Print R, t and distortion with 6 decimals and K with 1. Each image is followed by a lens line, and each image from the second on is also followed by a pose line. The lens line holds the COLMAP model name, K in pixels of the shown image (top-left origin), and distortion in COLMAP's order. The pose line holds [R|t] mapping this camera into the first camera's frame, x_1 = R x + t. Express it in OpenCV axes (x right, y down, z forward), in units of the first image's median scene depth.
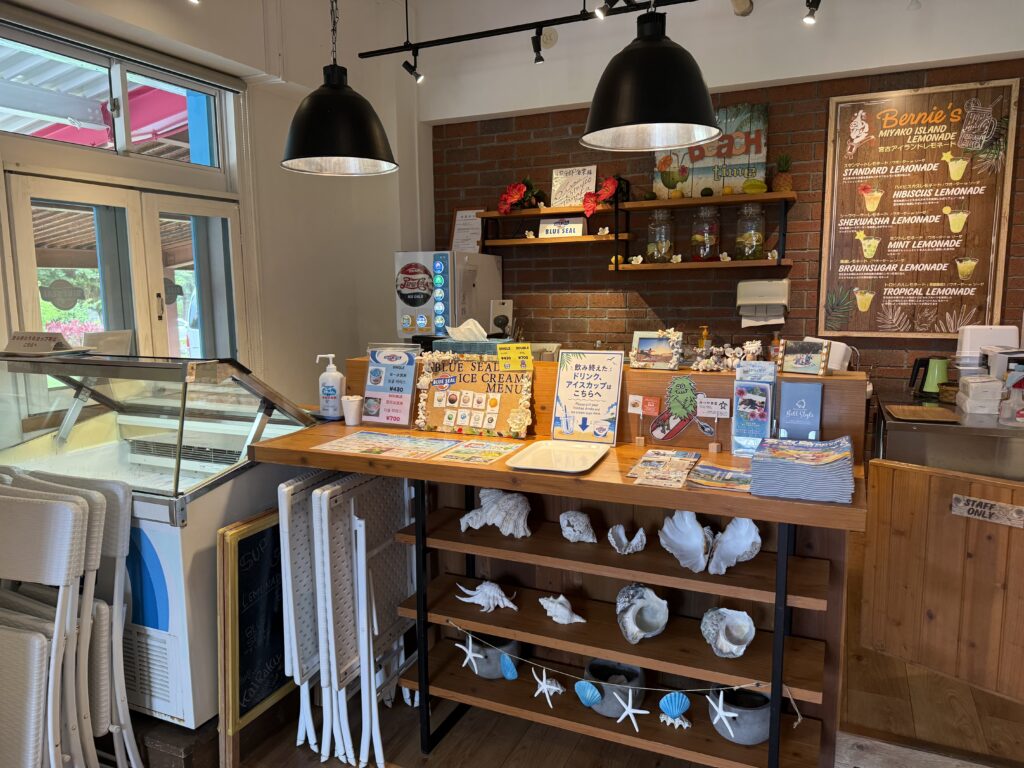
lens RADIAL K [[722.7, 0, 512.0], [0, 722.7, 384.0], [0, 0, 1]] dist [0.069477, -0.094192]
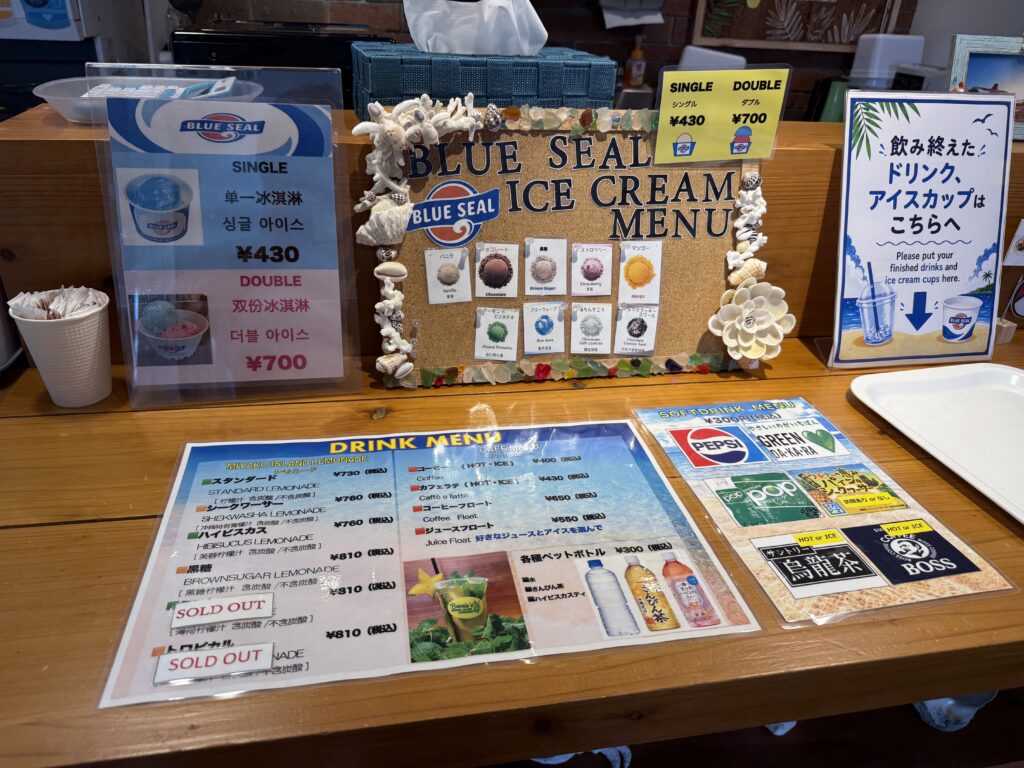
lens RADIAL K [[722.7, 0, 512.0], [0, 722.7, 384.0], [0, 0, 1]] dist [0.069477, -0.094192]
pose [[0.811831, -0.233734, 0.535069, -0.249243], [0.020891, 0.927424, 0.373429, -0.048013], [-0.583518, -0.291983, 0.757794, 0.757179]]
